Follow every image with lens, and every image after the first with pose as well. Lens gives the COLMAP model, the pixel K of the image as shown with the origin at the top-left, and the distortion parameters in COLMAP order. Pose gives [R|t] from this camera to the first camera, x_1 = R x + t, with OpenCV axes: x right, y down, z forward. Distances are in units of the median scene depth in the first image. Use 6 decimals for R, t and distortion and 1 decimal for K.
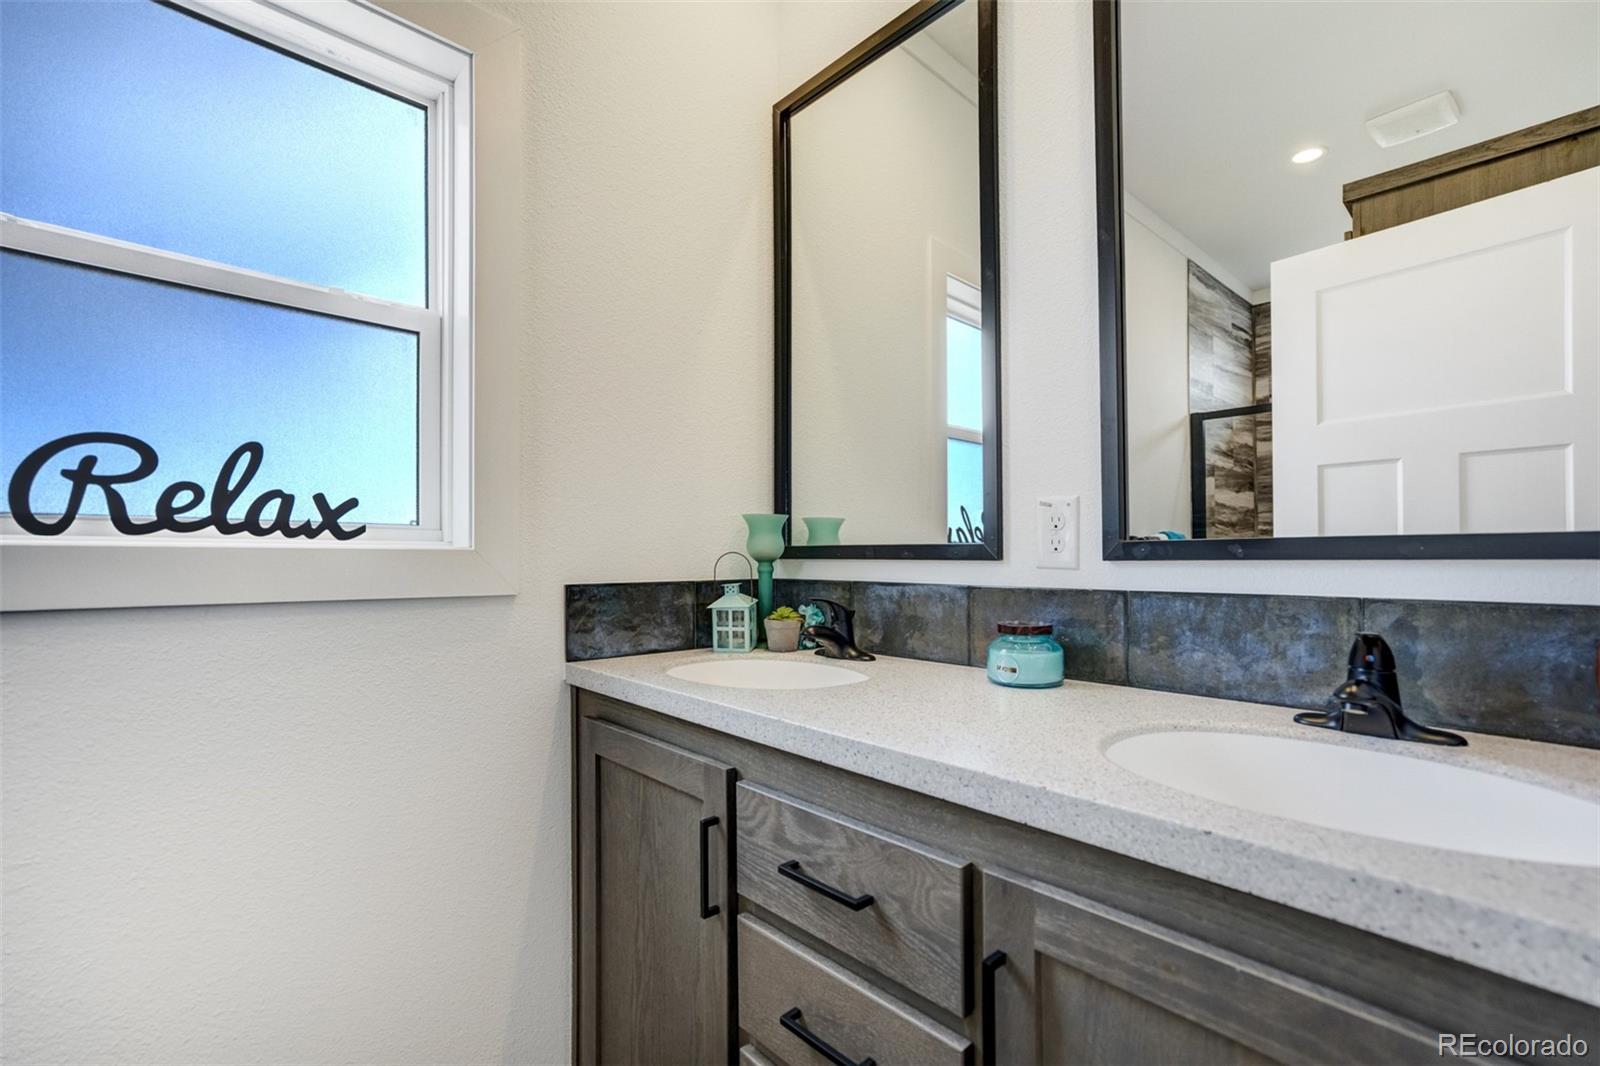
lens RADIAL K [[753.4, 0, 792.9], [0, 753.4, 522.4], [0, 0, 1]] dist [-0.000436, 0.000130]
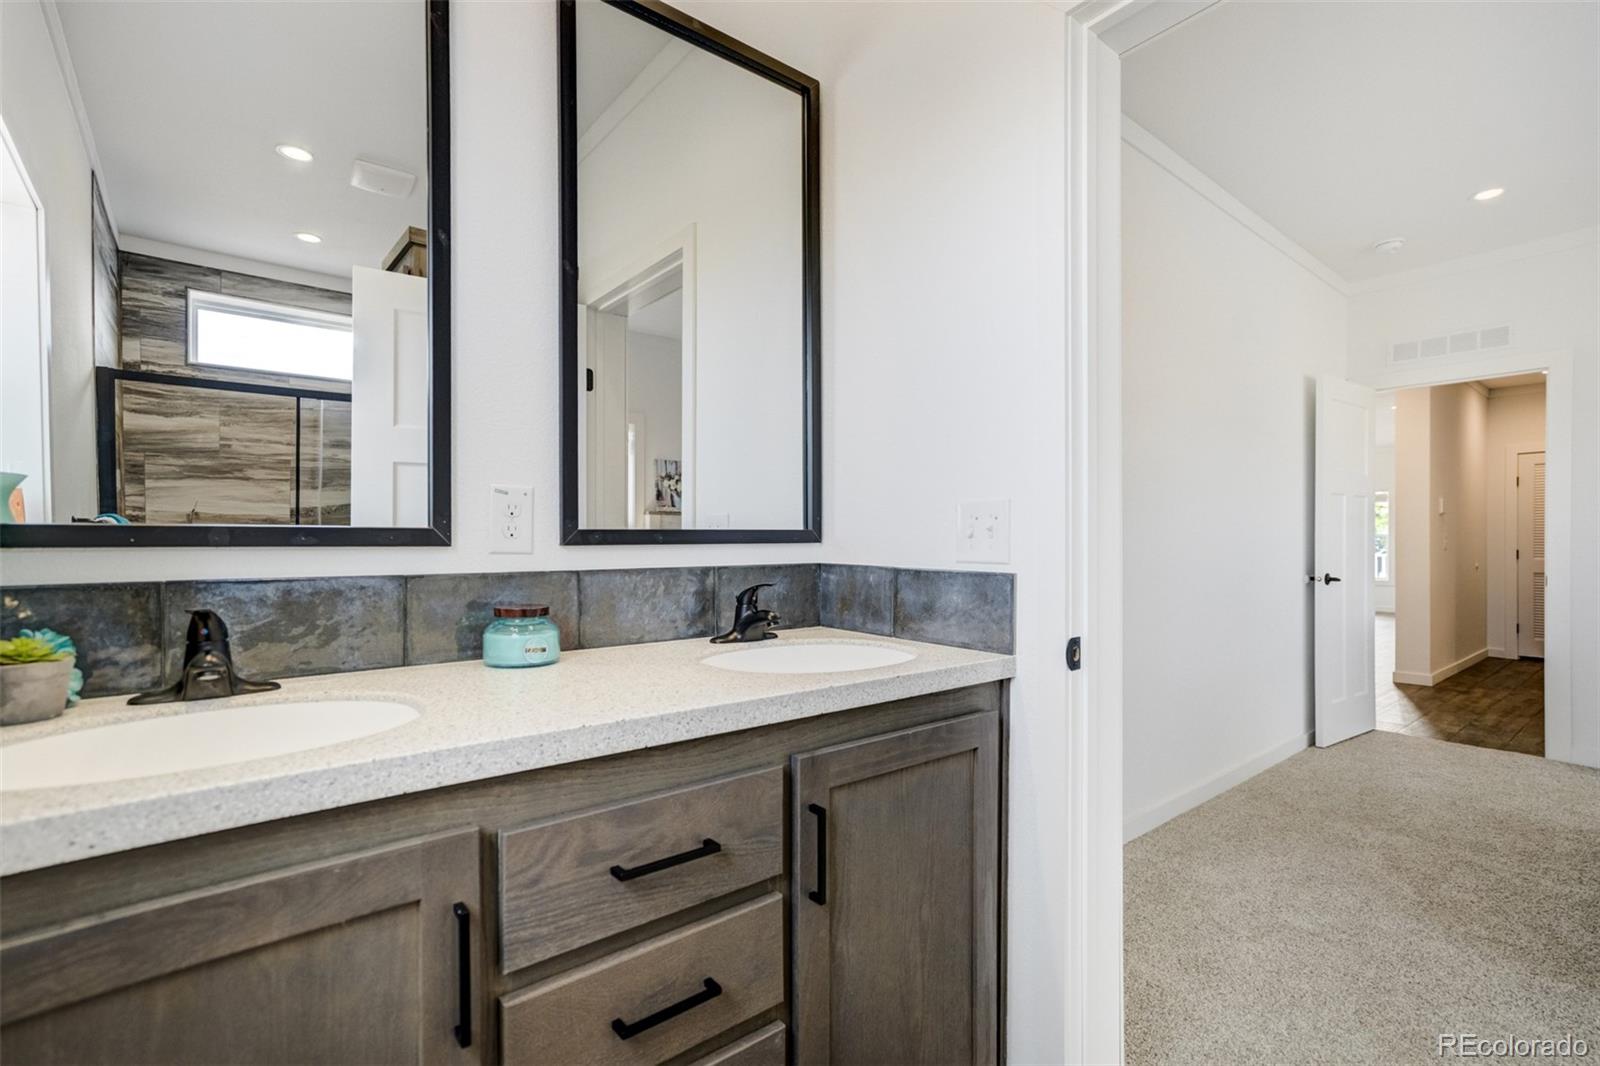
lens RADIAL K [[739.0, 0, 801.9], [0, 739.0, 544.3], [0, 0, 1]] dist [0.000860, 0.000262]
pose [[0.029348, 0.000222, 0.999569, -0.765588], [-0.041735, 0.999128, 0.001004, 0.034744], [-0.998698, -0.041747, 0.029332, 0.643459]]
